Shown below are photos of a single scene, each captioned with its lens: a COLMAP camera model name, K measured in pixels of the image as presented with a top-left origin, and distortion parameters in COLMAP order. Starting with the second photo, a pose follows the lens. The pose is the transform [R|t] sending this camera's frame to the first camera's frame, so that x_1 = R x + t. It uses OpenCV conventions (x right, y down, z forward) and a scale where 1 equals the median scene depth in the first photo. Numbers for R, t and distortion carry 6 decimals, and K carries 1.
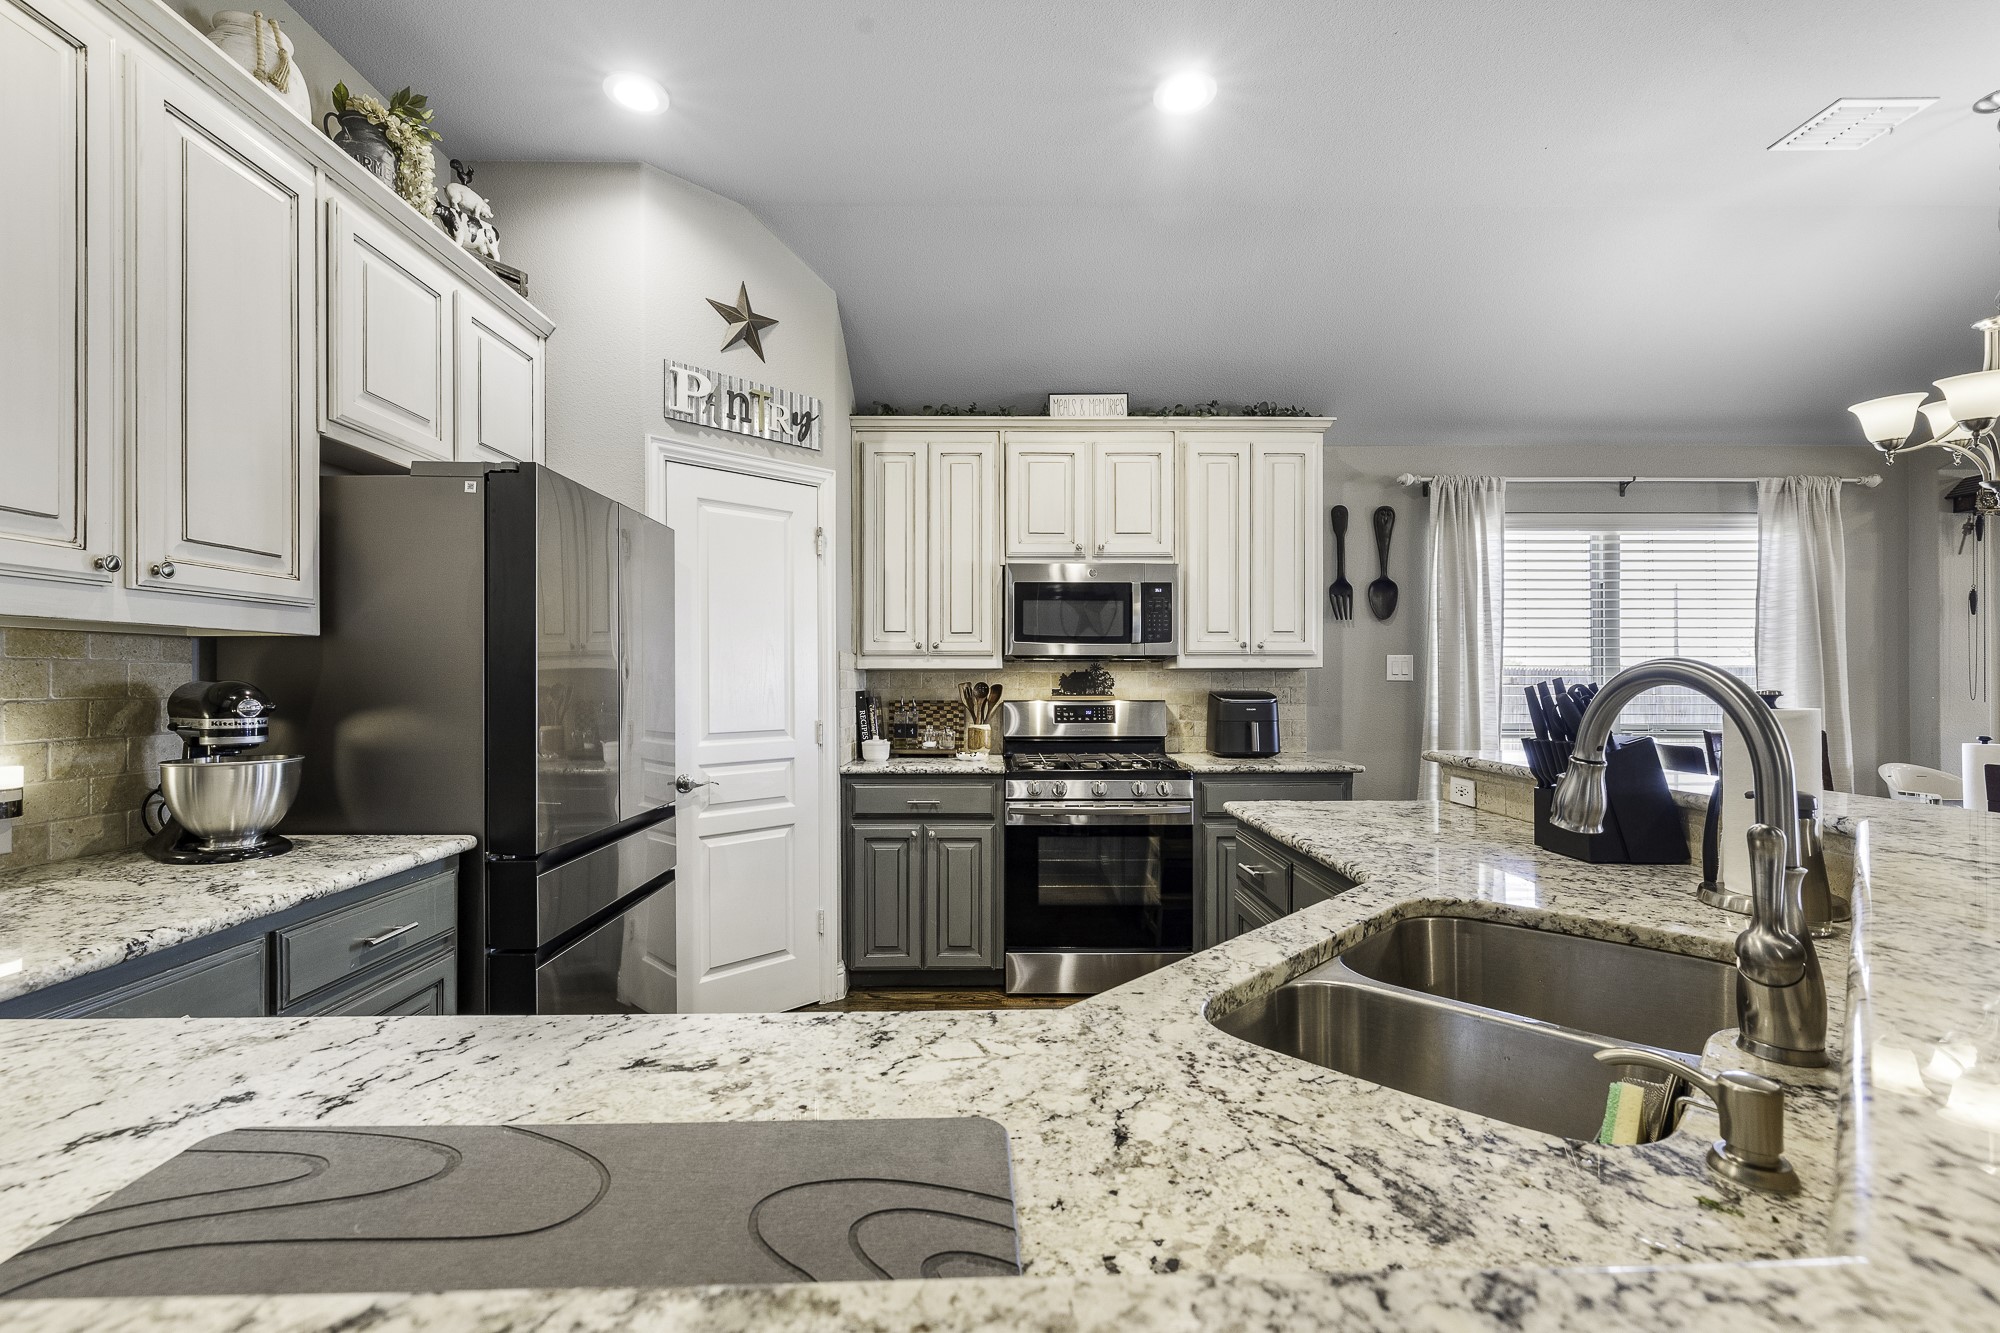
lens RADIAL K [[875.3, 0, 1001.8], [0, 875.3, 676.0], [0, 0, 1]] dist [0.013910, -0.000378]
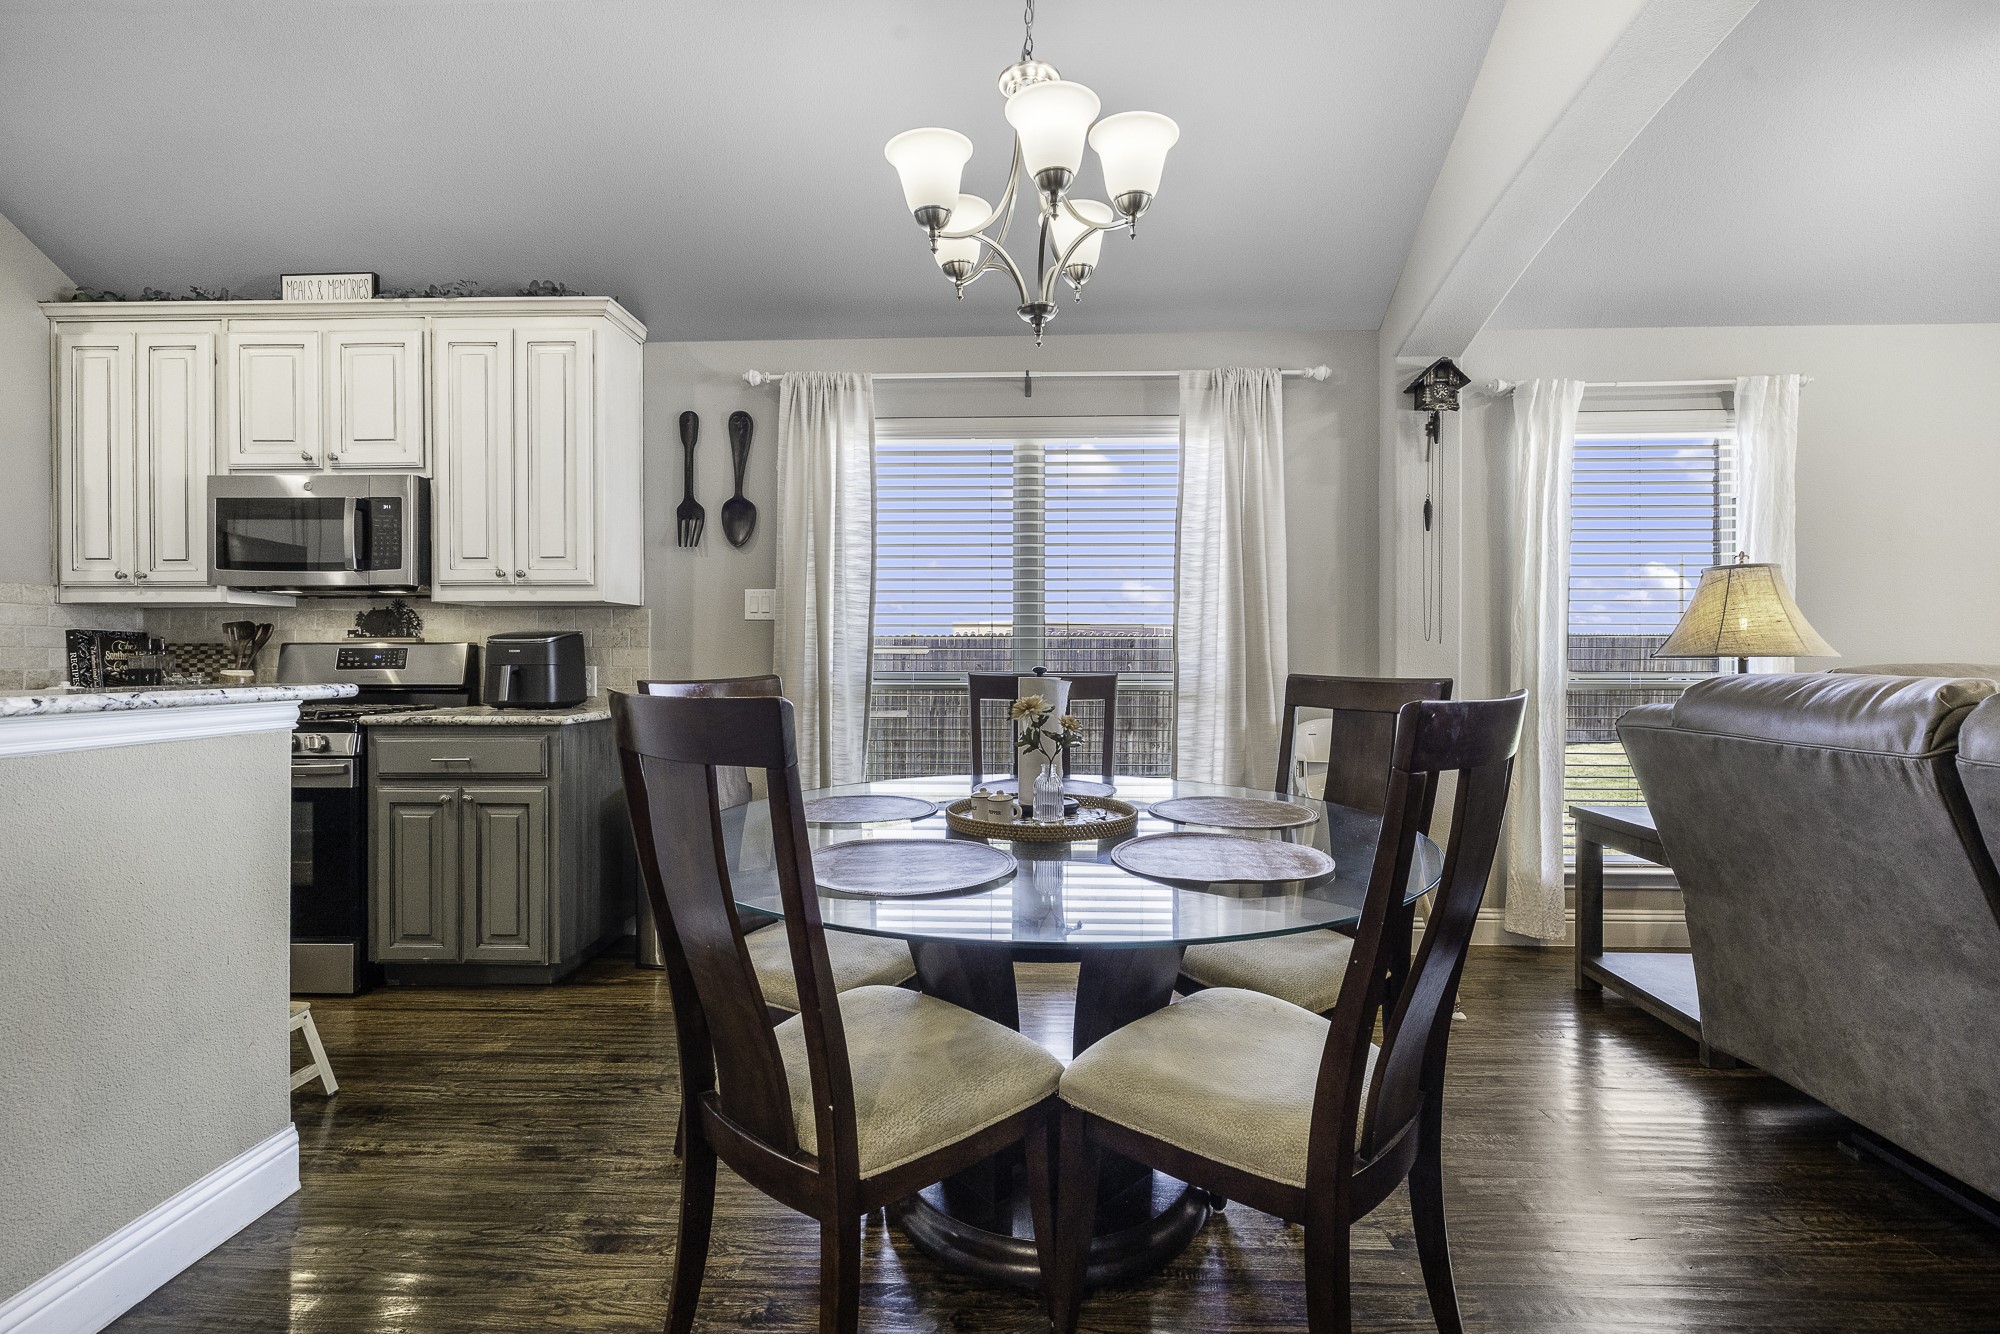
lens RADIAL K [[875.3, 0, 1001.4], [0, 875.3, 659.7], [0, 0, 1]] dist [0.013910, -0.000378]
pose [[0.998541, 0.000341, -0.054005, 0.755619], [0.000488, 0.999882, 0.015337, 0.032442], [0.054003, -0.015341, 0.998423, 0.179495]]
